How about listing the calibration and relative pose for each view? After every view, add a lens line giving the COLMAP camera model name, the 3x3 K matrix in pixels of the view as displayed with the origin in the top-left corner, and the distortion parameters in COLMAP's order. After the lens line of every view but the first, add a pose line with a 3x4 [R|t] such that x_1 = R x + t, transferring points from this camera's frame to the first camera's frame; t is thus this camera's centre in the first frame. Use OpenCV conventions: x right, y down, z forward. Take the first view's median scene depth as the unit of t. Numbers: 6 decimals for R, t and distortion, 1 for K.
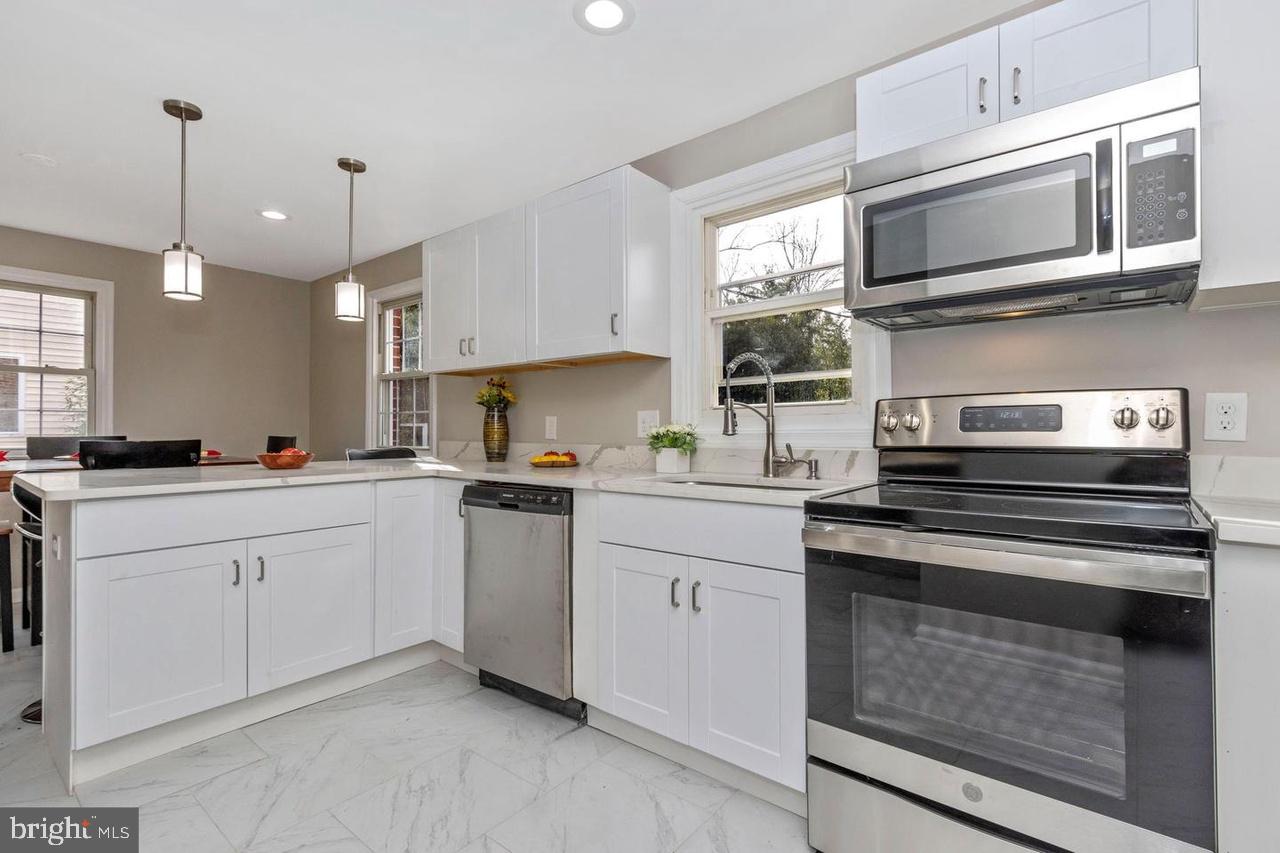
lens RADIAL K [[578.6, 0, 646.5], [0, 578.6, 429.6], [0, 0, 1]] dist [0.004049, -0.000478]
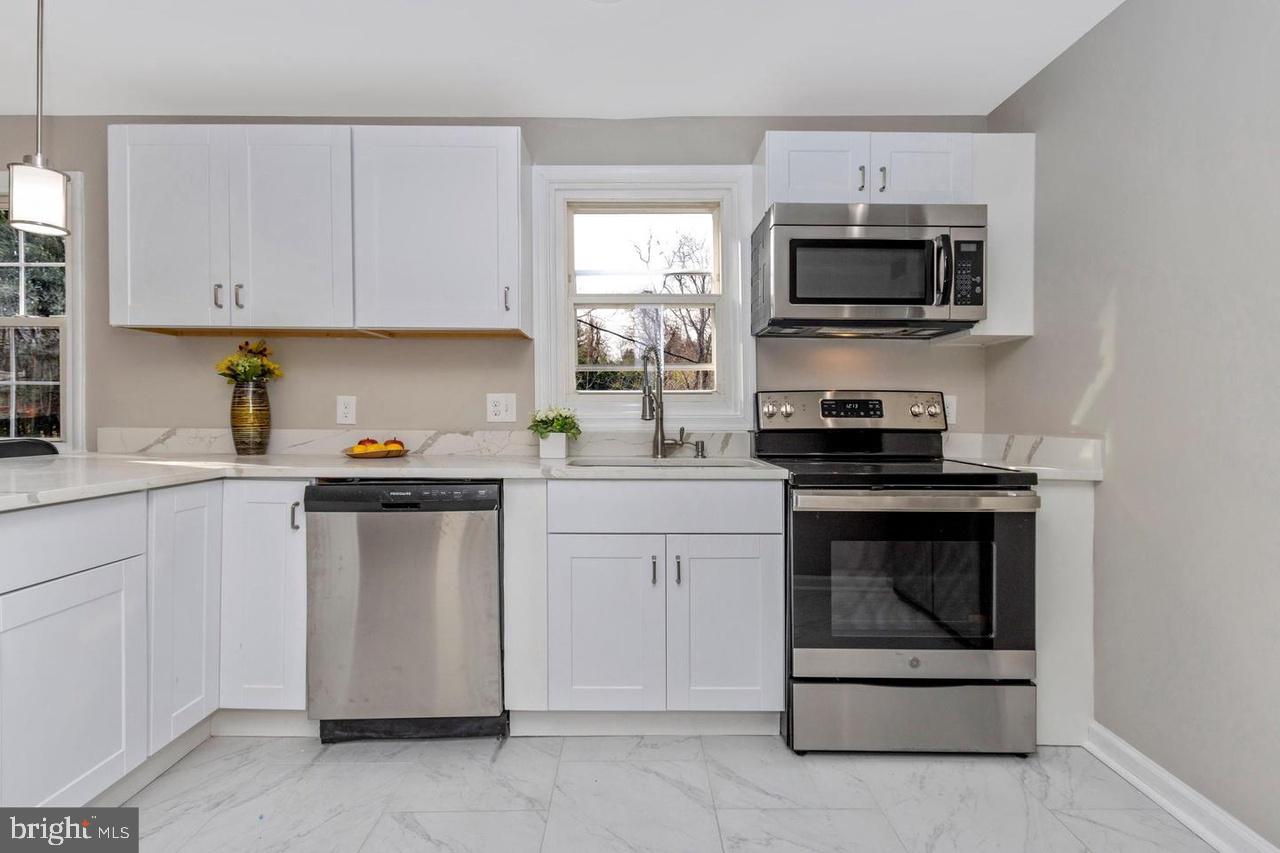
lens RADIAL K [[578.6, 0, 644.2], [0, 578.6, 420.7], [0, 0, 1]] dist [0.004049, -0.000478]
pose [[0.782982, 0.000149, 0.622045, -0.454030], [-0.008290, 0.999914, 0.010196, 0.000066], [-0.621990, -0.013140, 0.782915, 0.143168]]
